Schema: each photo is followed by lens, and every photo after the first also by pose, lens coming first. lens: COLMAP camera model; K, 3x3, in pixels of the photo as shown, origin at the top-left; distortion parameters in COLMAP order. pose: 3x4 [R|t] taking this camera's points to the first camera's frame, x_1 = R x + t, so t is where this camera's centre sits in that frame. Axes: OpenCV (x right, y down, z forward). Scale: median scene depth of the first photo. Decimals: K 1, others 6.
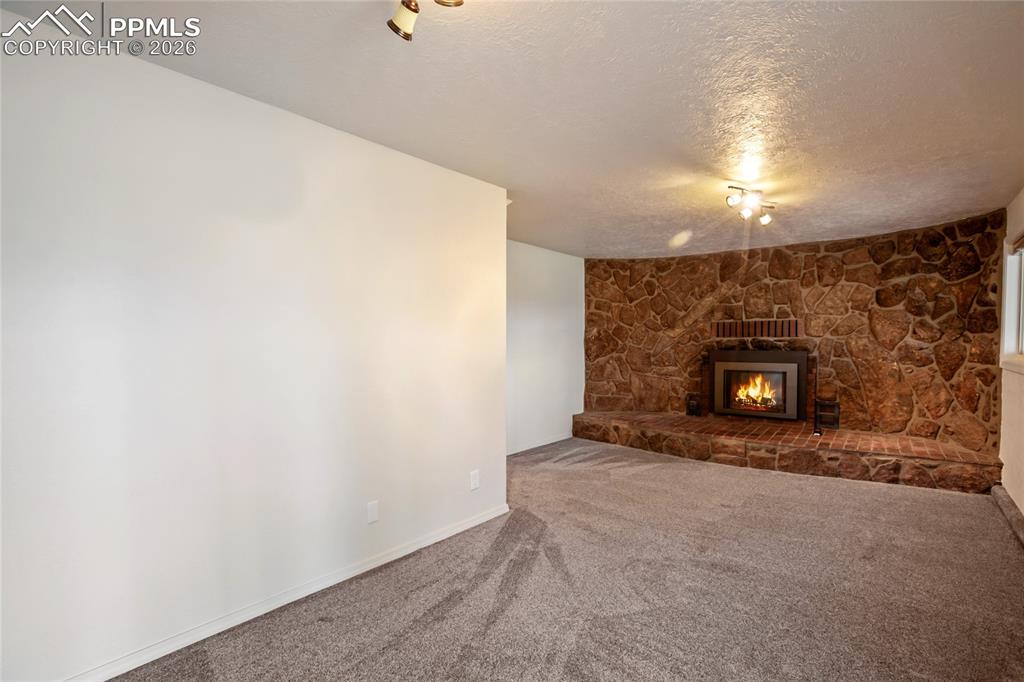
lens RADIAL K [[478.7, 0, 516.2], [0, 478.7, 346.5], [0, 0, 1]] dist [-0.021926, 0.000268]
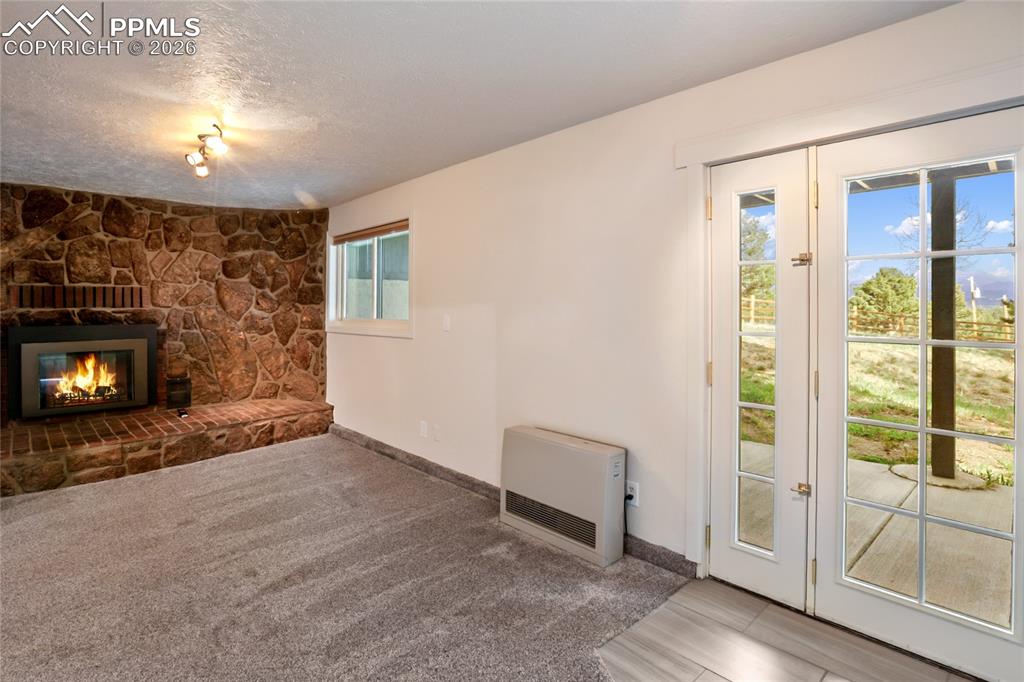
lens RADIAL K [[504.4, 0, 511.0], [0, 504.4, 303.0], [0, 0, 1]] dist [-0.003075, -0.000426]
pose [[0.177016, 0.010115, 0.984156, -0.191686], [0.016942, 0.999768, -0.013323, -0.005367], [-0.984062, 0.019031, 0.176804, 0.211388]]
